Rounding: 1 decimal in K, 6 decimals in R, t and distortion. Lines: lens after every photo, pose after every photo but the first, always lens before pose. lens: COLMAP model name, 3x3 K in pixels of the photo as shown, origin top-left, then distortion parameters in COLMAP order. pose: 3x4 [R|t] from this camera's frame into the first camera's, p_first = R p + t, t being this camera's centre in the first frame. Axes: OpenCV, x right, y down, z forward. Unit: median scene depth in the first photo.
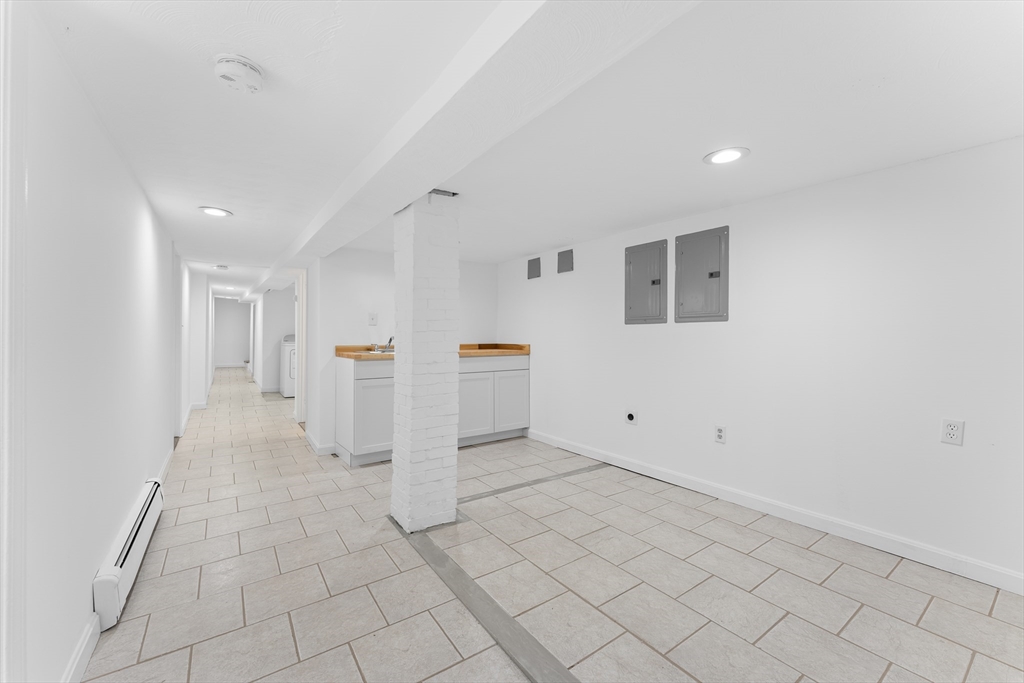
lens RADIAL K [[409.4, 0, 507.6], [0, 409.4, 338.7], [0, 0, 1]] dist [0.002419, -0.000172]
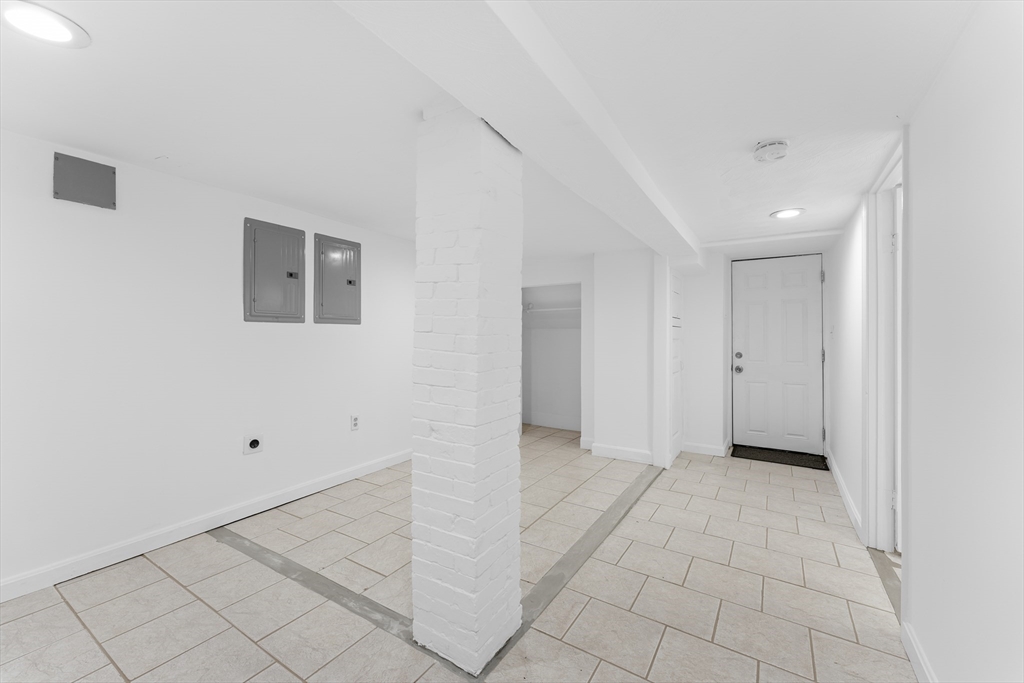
lens RADIAL K [[409.4, 0, 509.7], [0, 409.4, 336.0], [0, 0, 1]] dist [0.002419, -0.000172]
pose [[-0.381064, -0.003366, 0.924543, -0.648422], [-0.001316, 0.999994, 0.003099, -0.012660], [-0.924548, -0.000036, -0.381066, 0.948994]]
